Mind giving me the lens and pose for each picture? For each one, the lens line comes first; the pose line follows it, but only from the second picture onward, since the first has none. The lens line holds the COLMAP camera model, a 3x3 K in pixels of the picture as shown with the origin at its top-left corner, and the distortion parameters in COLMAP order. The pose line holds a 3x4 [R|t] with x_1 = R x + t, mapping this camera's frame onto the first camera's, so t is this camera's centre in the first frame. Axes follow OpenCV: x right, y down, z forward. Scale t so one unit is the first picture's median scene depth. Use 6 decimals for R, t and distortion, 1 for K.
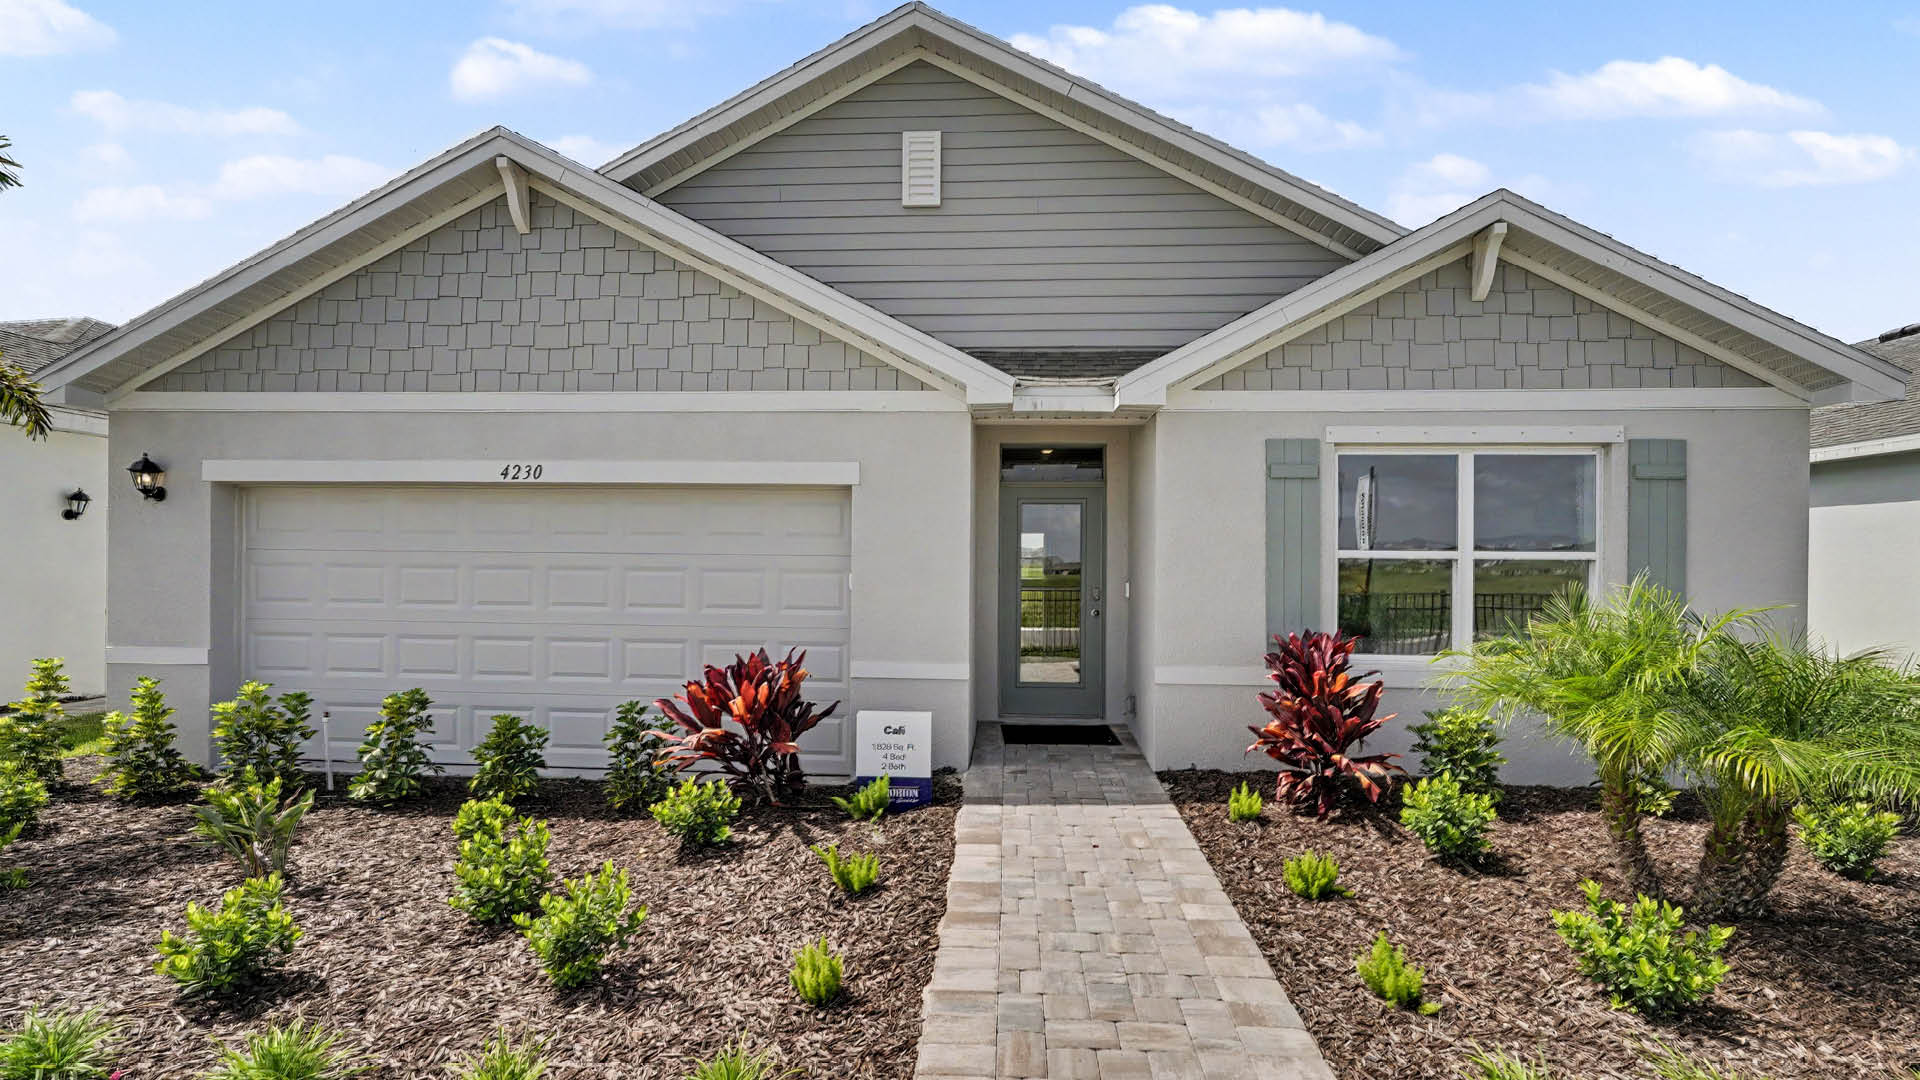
lens RADIAL K [[858.1, 0, 960.0], [0, 858.1, 540.0], [0, 0, 1]] dist [-0.016079, 0.000472]
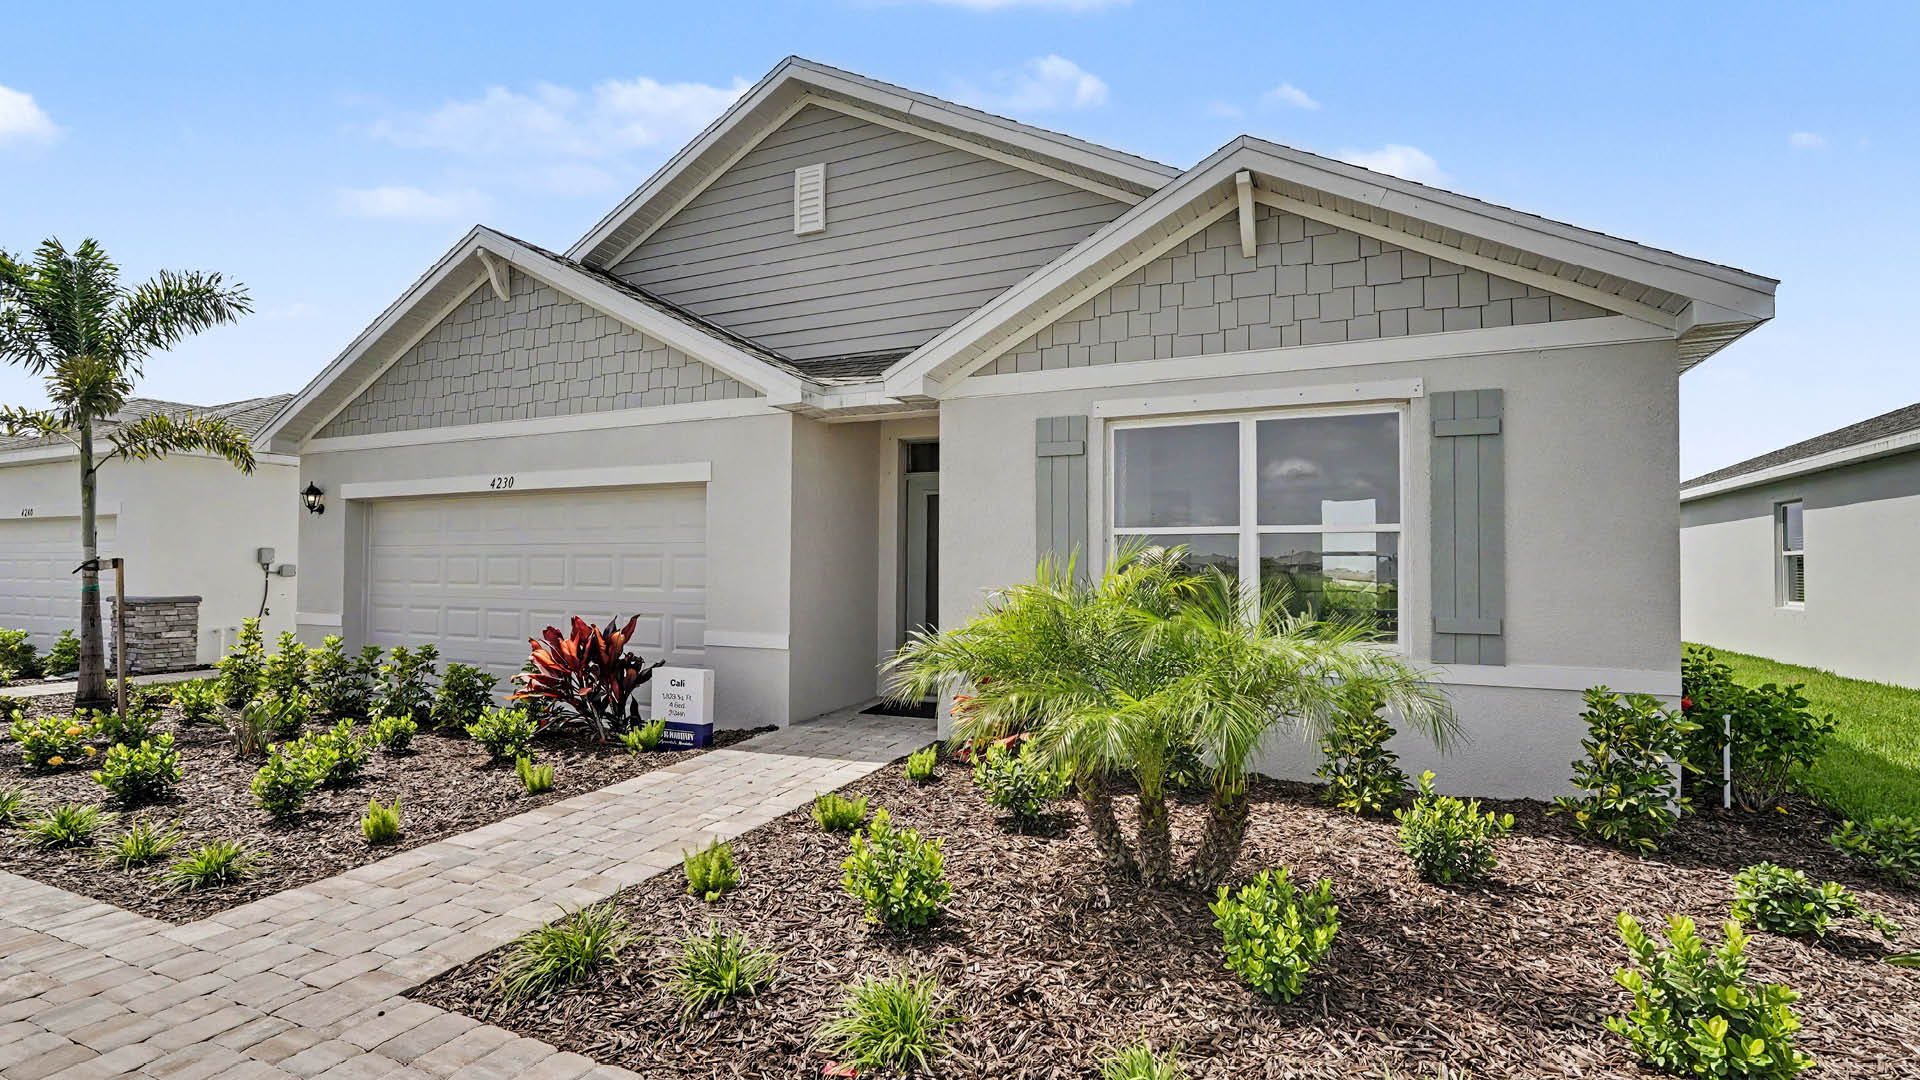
lens RADIAL K [[869.8, 0, 960.4], [0, 869.8, 551.2], [0, 0, 1]] dist [-0.036355, 0.000188]
pose [[0.938316, -0.014320, -0.345483, 0.614377], [0.014562, 0.999892, -0.001894, 0.038737], [0.345473, -0.003254, 0.938423, 0.001652]]
